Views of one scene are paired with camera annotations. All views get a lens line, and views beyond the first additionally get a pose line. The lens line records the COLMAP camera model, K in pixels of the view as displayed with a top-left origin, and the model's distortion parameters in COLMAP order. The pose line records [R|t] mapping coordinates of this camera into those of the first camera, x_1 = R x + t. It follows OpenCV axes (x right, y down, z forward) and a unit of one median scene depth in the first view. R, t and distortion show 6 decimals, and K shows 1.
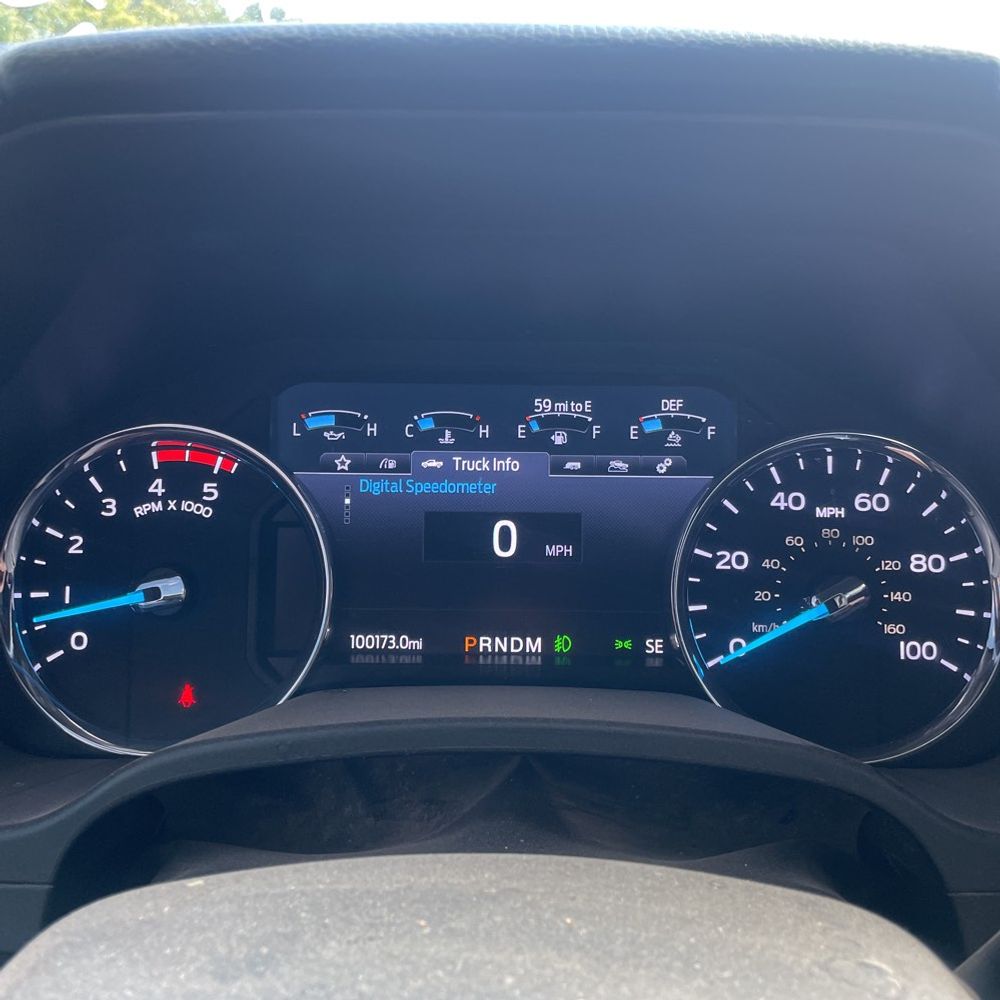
lens RADIAL K [[974.8, 0, 500.0], [0, 974.8, 500.0], [0, 0, 1]] dist [0.083347, -0.106439]
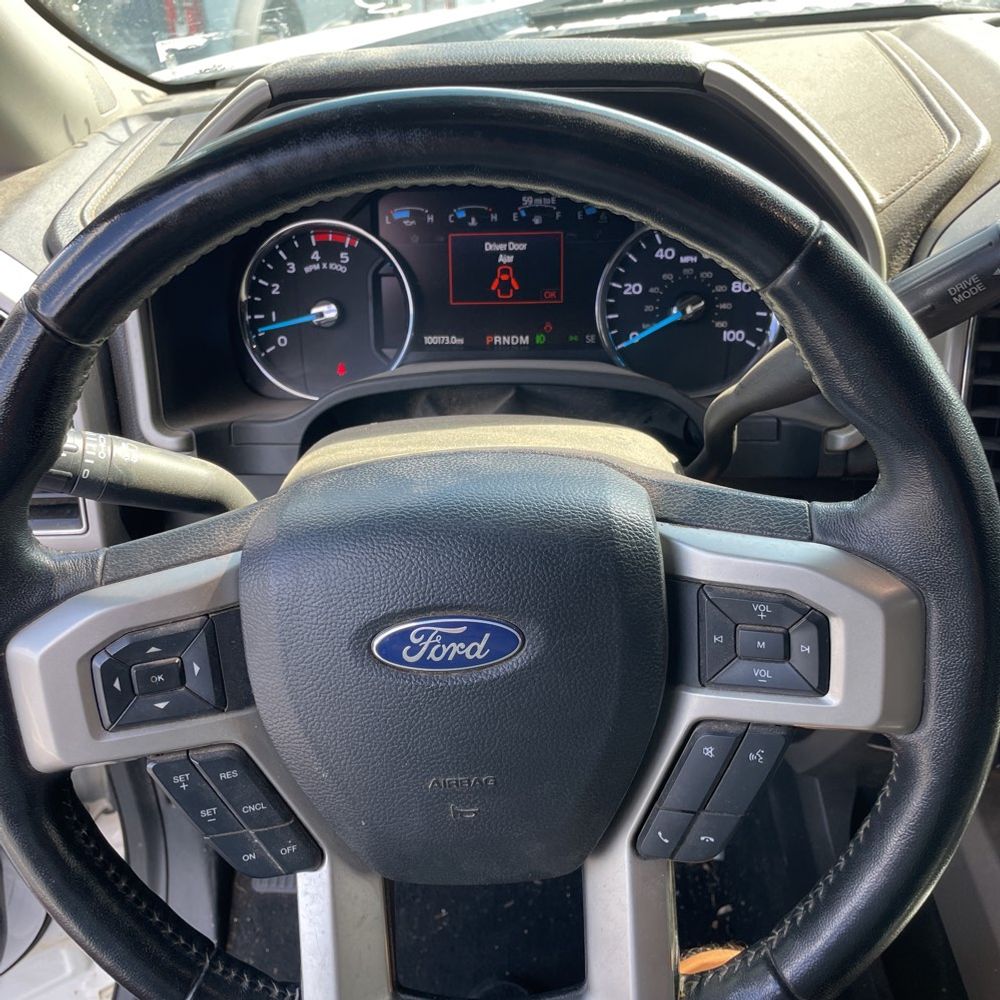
lens RADIAL K [[974.8, 0, 500.0], [0, 974.8, 500.0], [0, 0, 1]] dist [0.083347, -0.106439]
pose [[0.999001, -0.018751, -0.040563, 0.058881], [0.028013, 0.969987, 0.241536, -0.003957], [0.034816, -0.242431, 0.969544, -0.862980]]
